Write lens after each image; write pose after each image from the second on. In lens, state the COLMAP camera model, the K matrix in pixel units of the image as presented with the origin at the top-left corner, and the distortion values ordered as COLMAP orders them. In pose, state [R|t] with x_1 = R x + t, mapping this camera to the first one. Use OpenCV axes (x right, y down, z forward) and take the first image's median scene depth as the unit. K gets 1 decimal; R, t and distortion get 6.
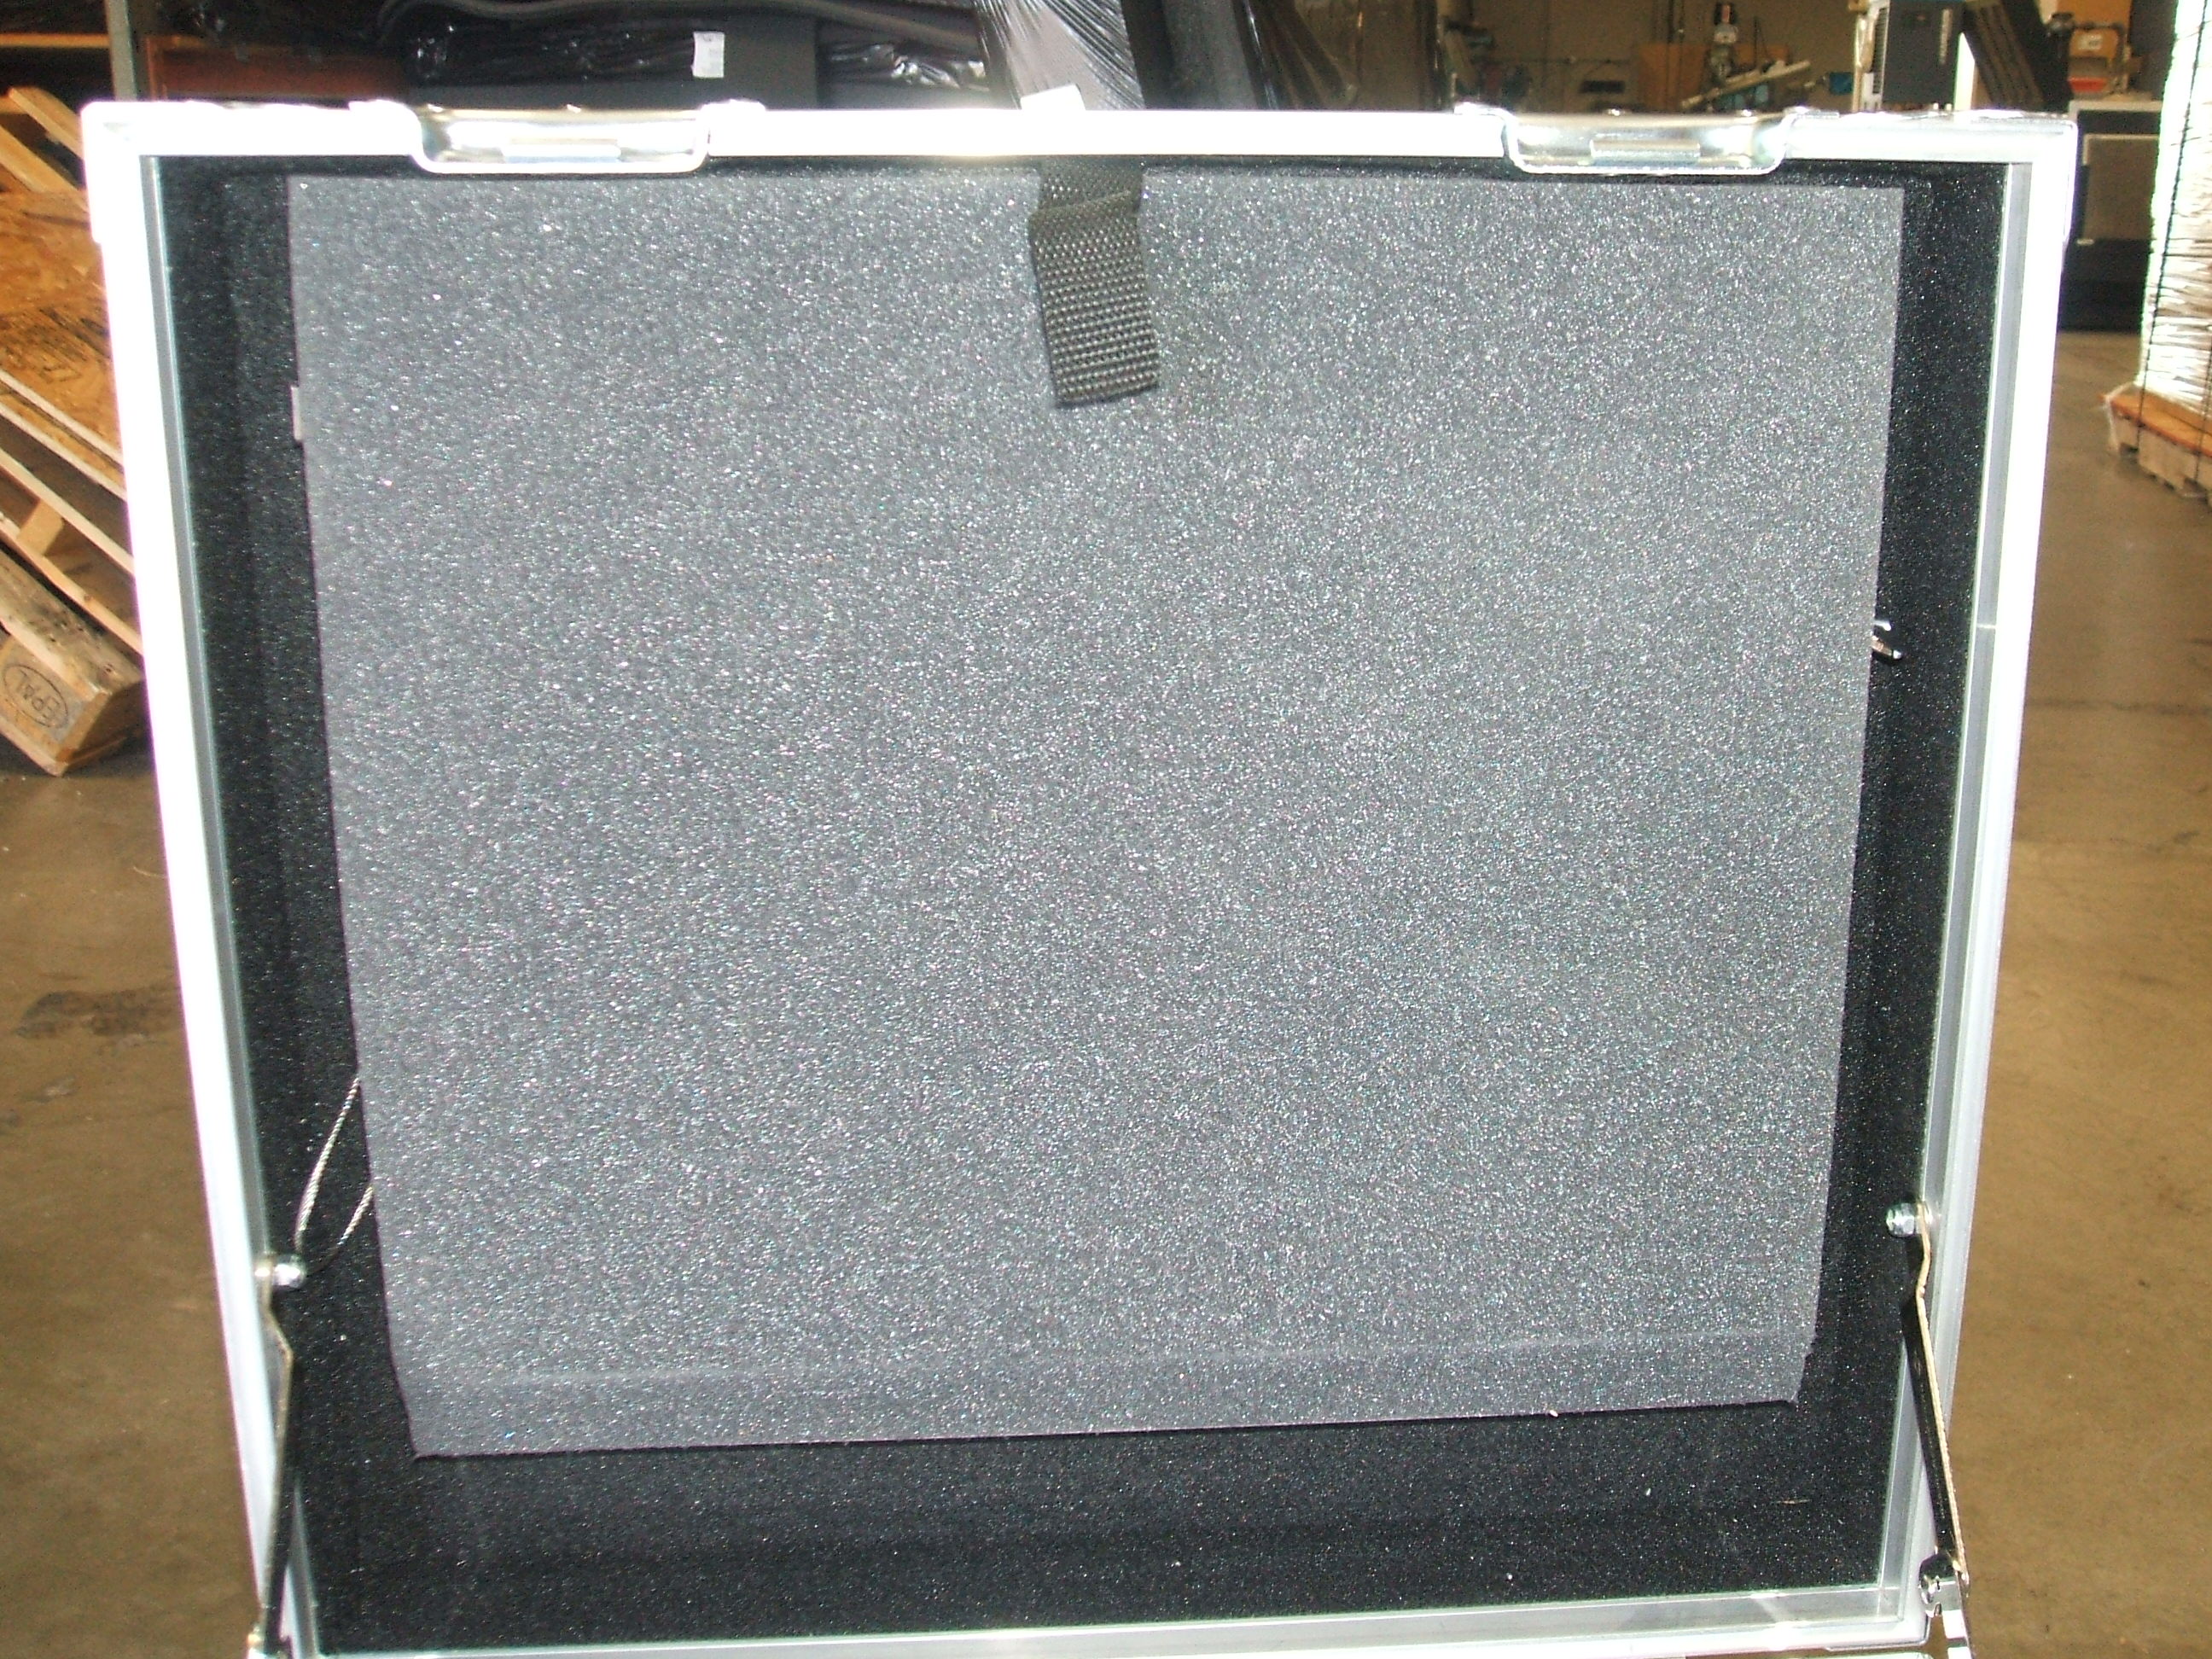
lens RADIAL K [[2464.3, 0, 1195.3], [0, 2464.3, 832.7], [0, 0, 1]] dist [-0.172998, 0.230583]
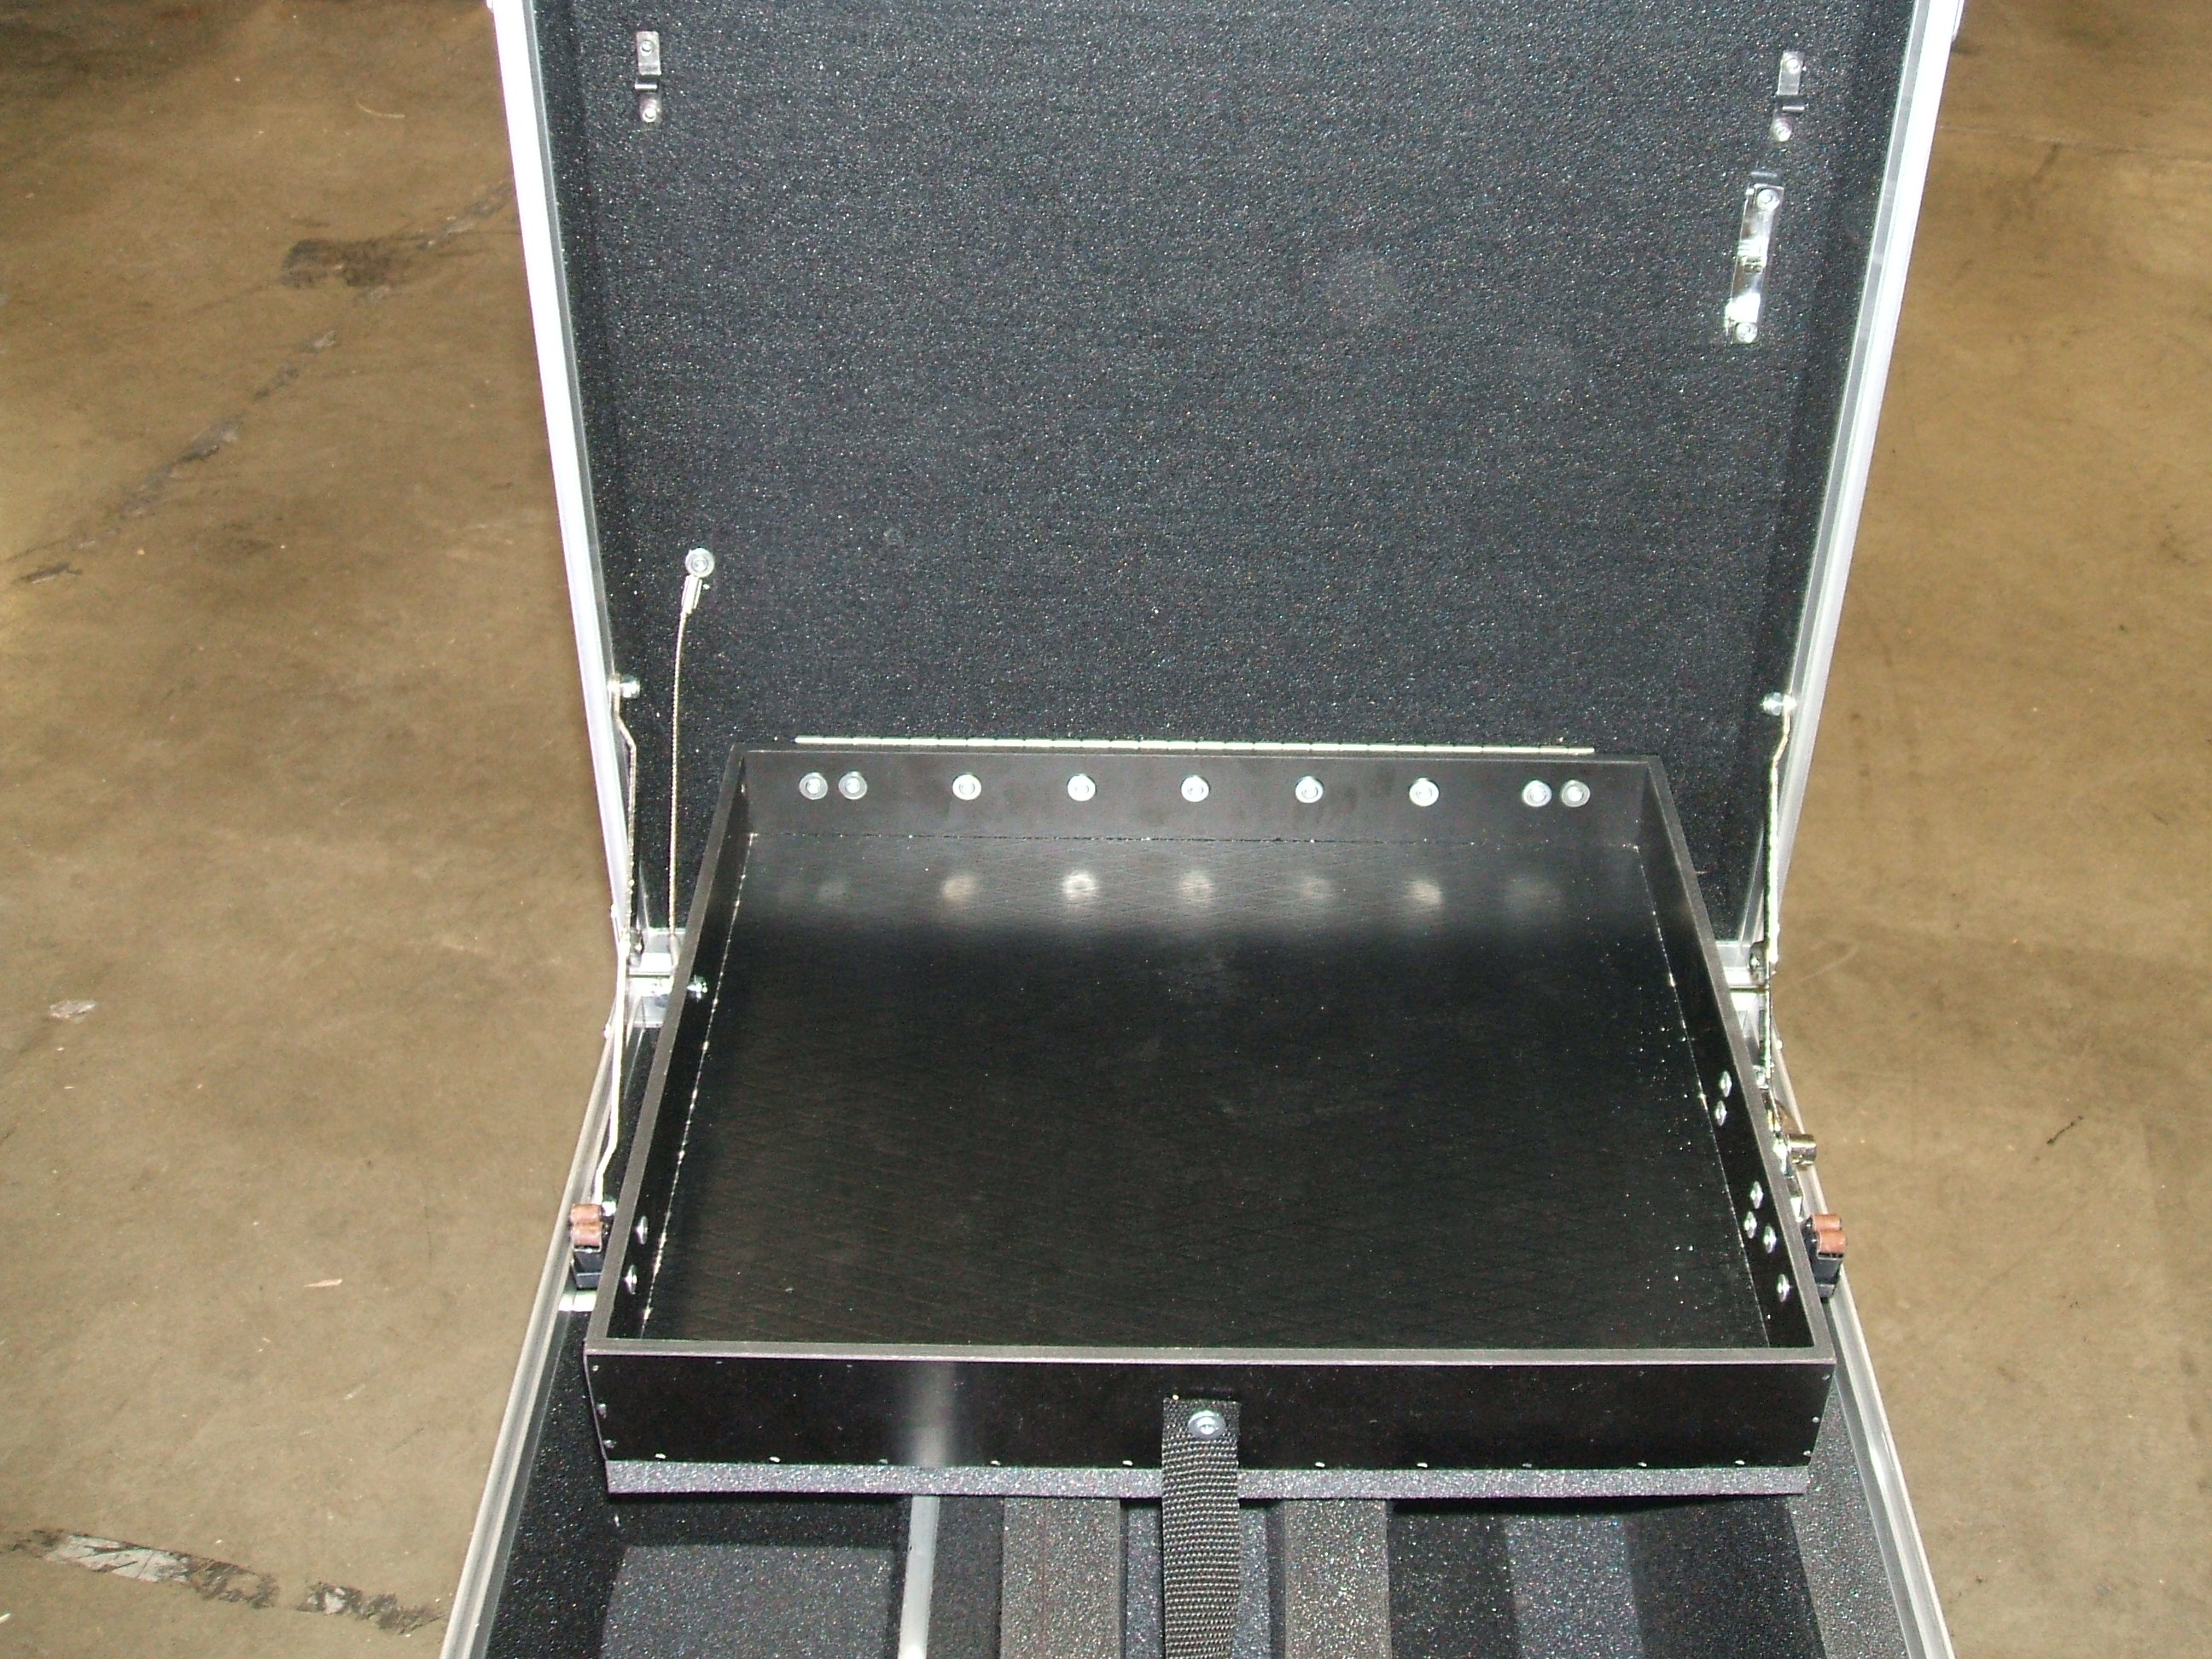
lens RADIAL K [[2464.3, 0, 1195.3], [0, 2464.3, 832.7], [0, 0, 1]] dist [-0.172998, 0.230583]
pose [[0.996564, 0.065808, -0.050299, 0.016963], [-0.044507, 0.937591, 0.344880, -0.105305], [0.069856, -0.341457, 0.937298, -0.156690]]
